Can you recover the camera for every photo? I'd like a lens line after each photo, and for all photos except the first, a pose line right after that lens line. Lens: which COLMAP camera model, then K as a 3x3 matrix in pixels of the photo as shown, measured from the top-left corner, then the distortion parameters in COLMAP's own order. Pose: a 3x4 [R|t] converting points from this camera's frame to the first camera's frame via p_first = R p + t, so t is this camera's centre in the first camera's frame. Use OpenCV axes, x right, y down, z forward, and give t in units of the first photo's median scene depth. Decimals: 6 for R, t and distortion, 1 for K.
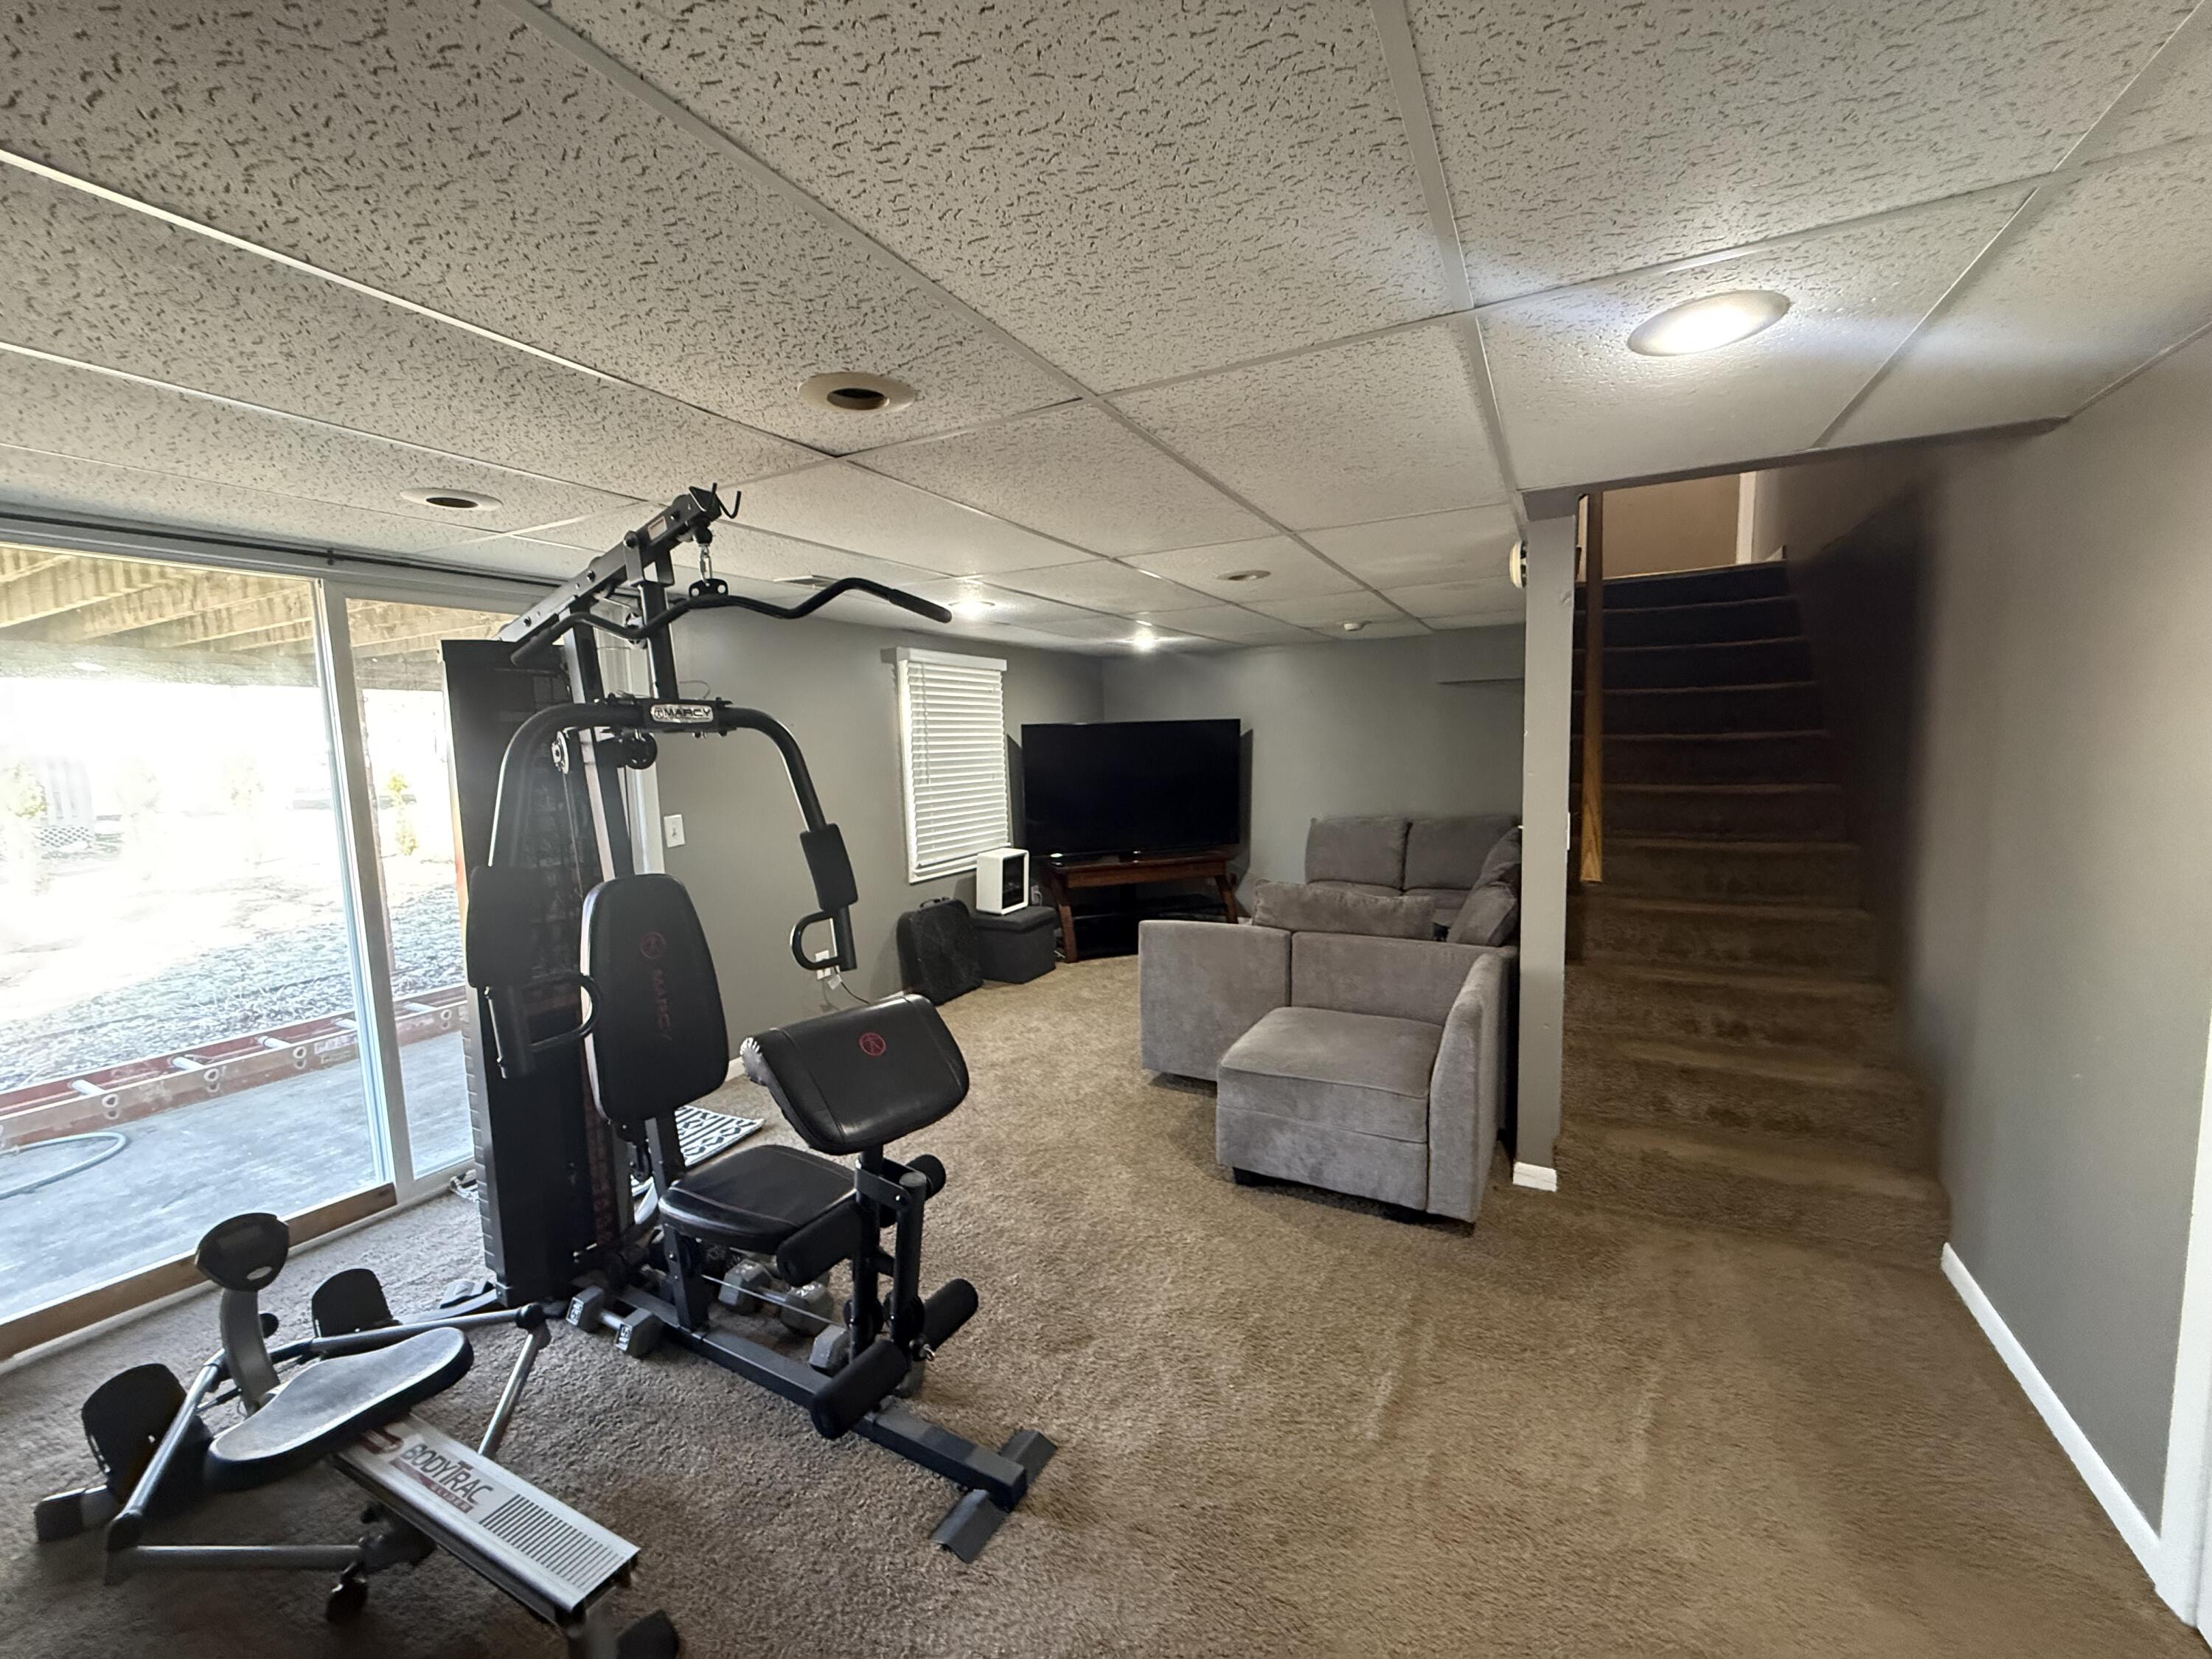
lens RADIAL K [[878.5, 0, 1094.3], [0, 878.5, 831.4], [0, 0, 1]] dist [-0.000199, 0.000332]
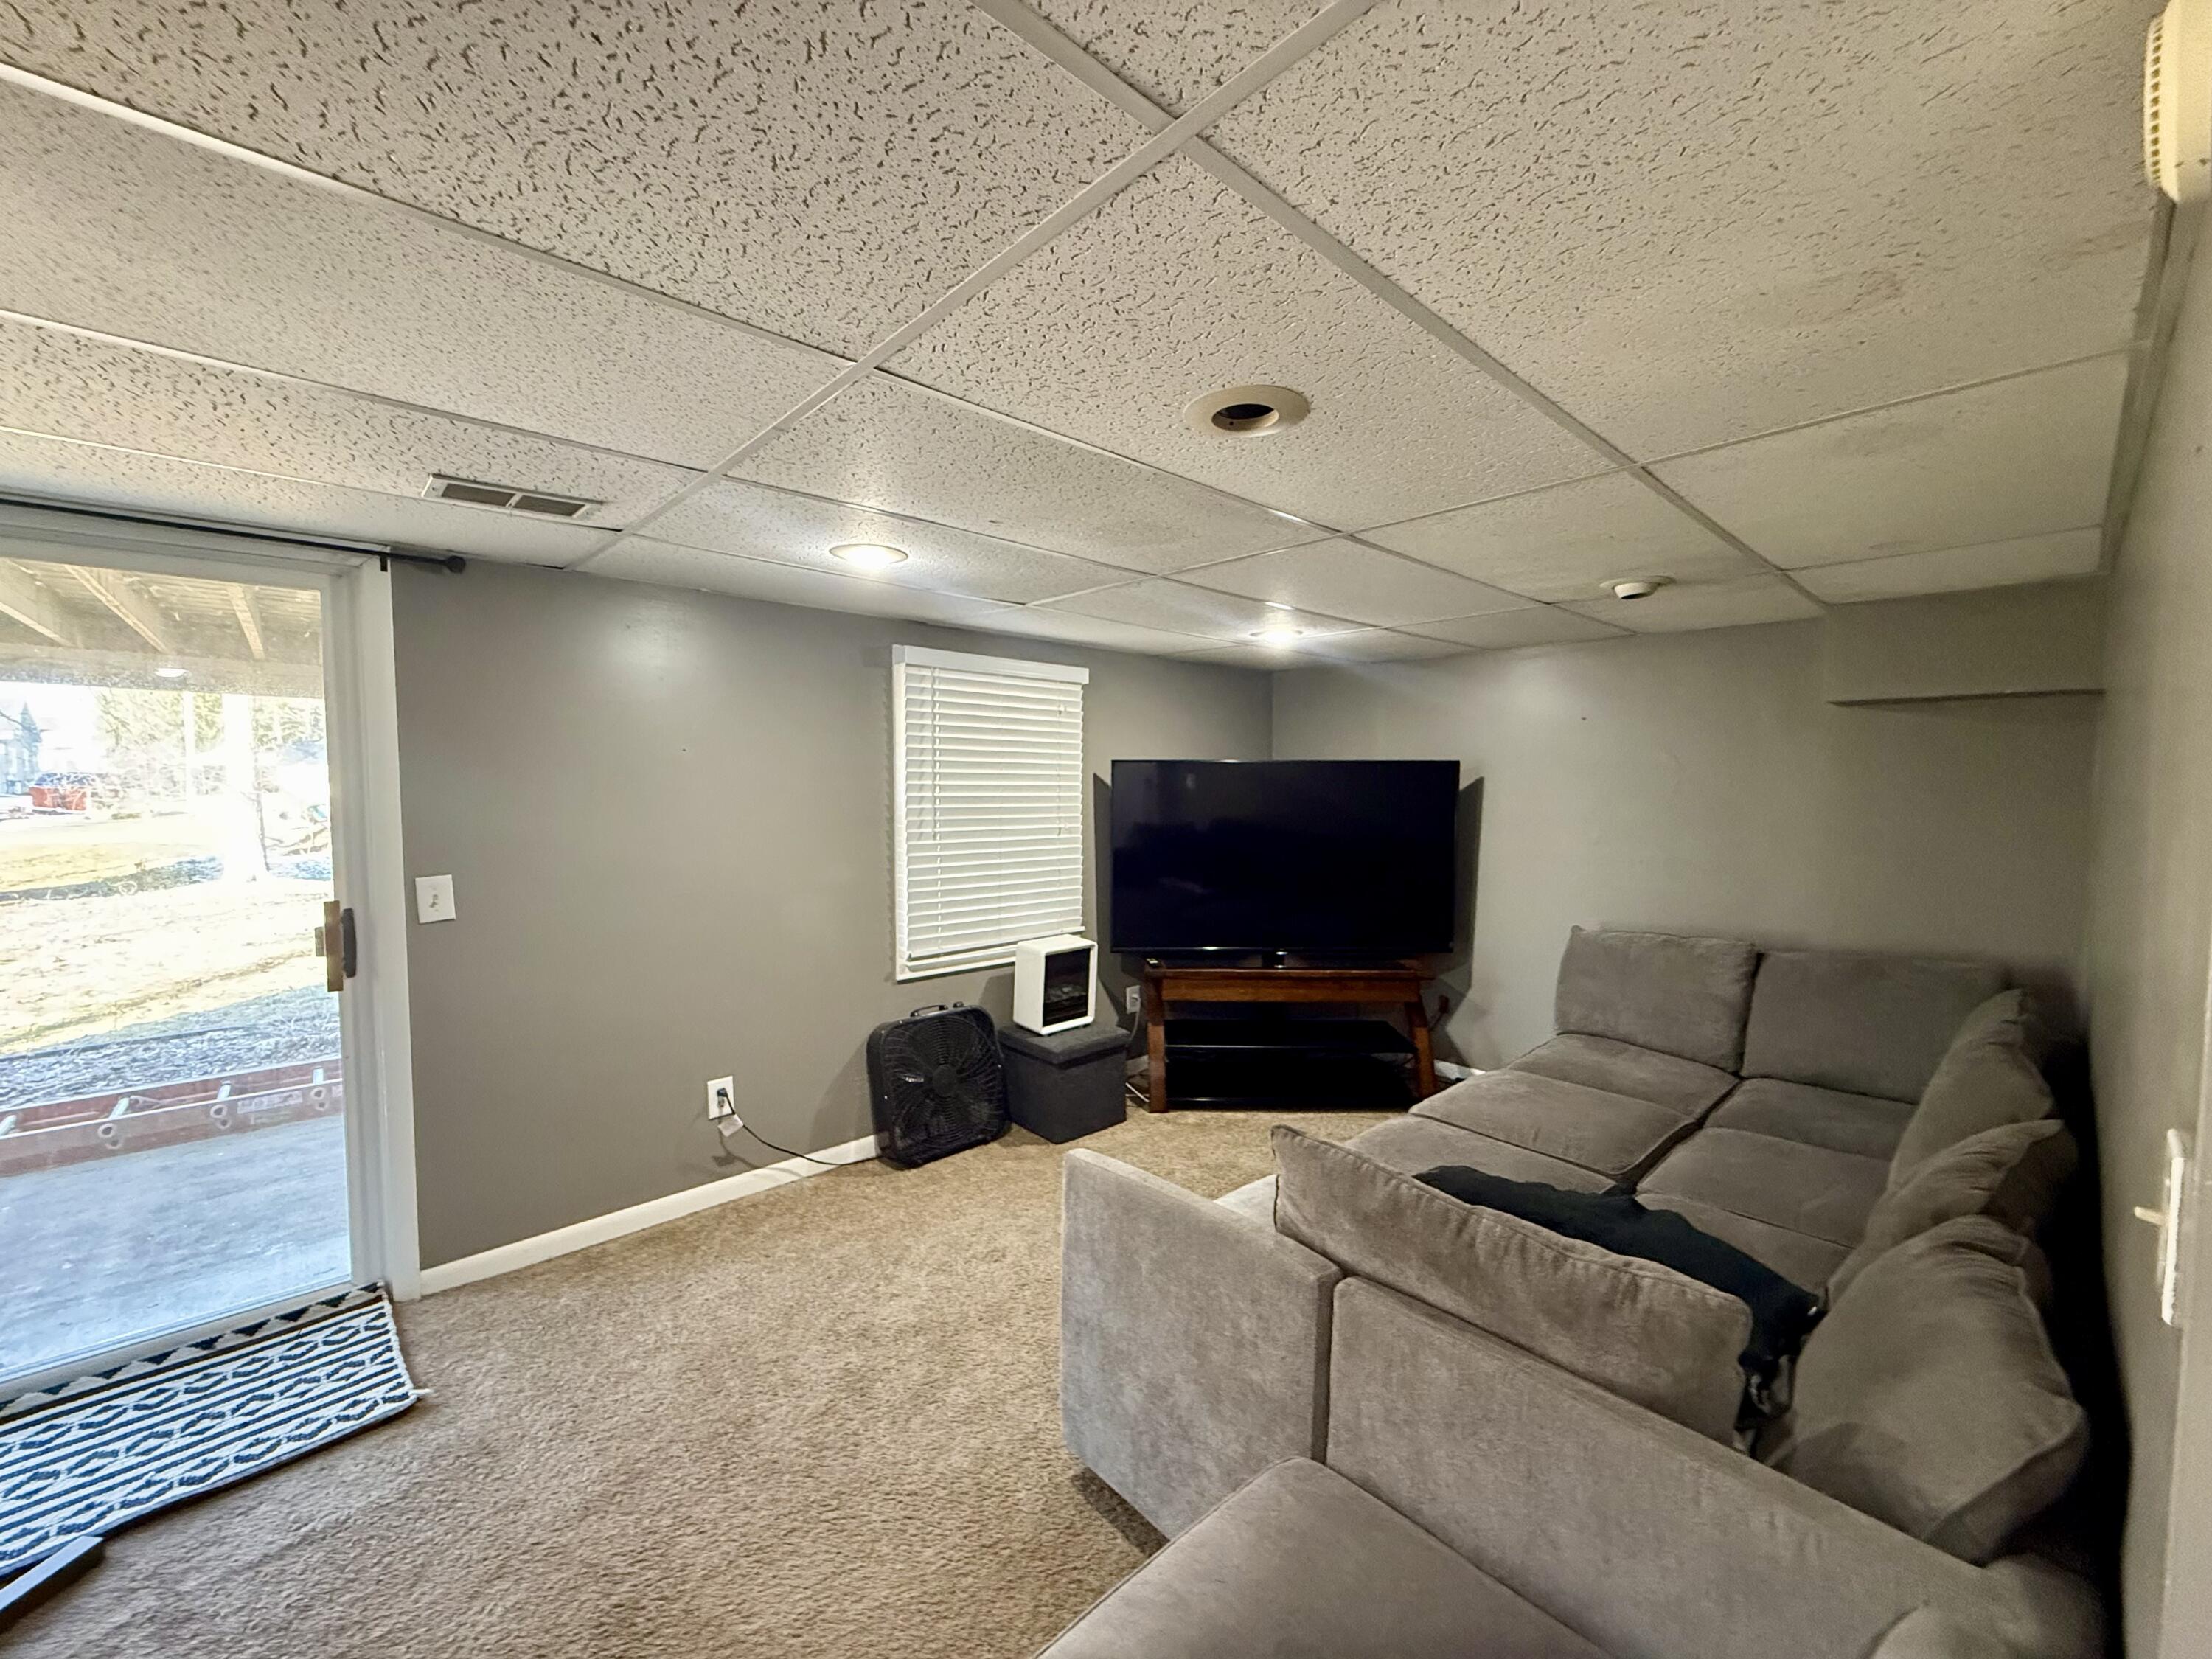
lens RADIAL K [[878.5, 0, 1102.7], [0, 878.5, 834.2], [0, 0, 1]] dist [-0.000199, 0.000332]
pose [[0.943631, 0.053504, -0.326645, 0.156076], [-0.067147, 0.997273, -0.030625, -0.043961], [0.324116, 0.050832, 0.944651, 0.362929]]
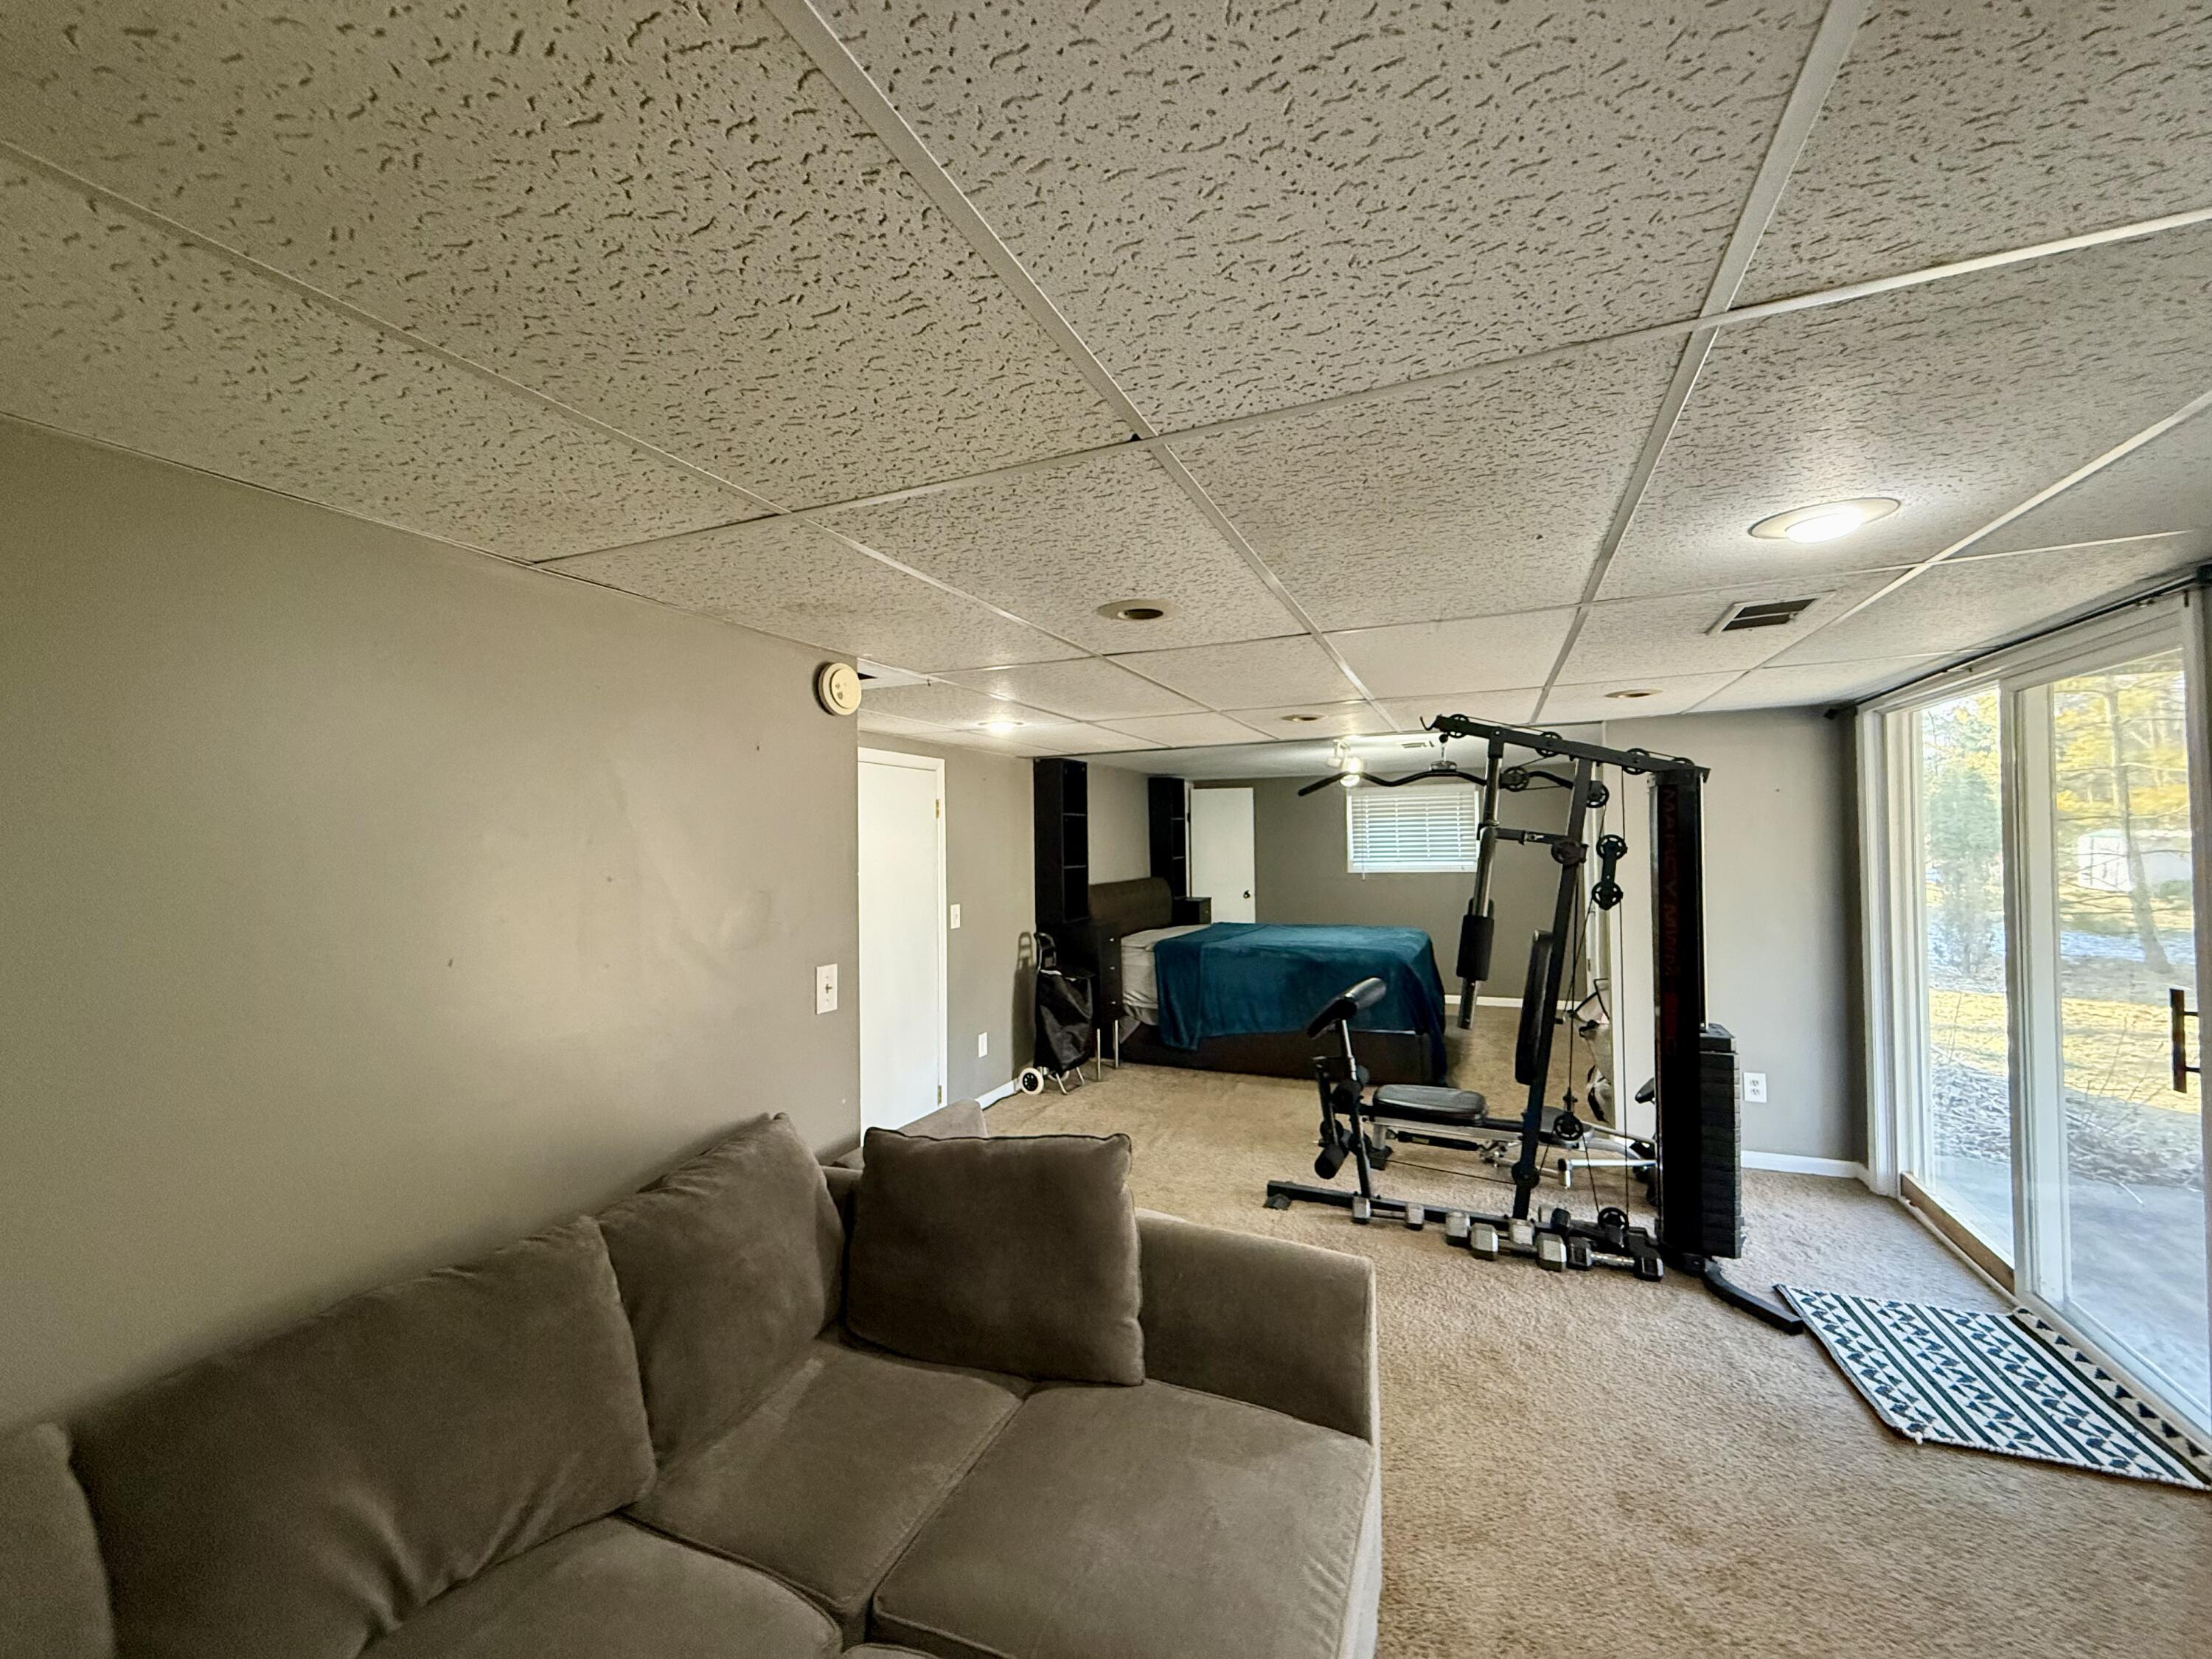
lens RADIAL K [[878.5, 0, 1104.0], [0, 878.5, 821.0], [0, 0, 1]] dist [-0.000199, 0.000332]
pose [[-0.994689, 0.042651, -0.093678, 0.160537], [0.034387, 0.995515, 0.088133, -0.125281], [0.097017, 0.084443, -0.991694, 0.998049]]
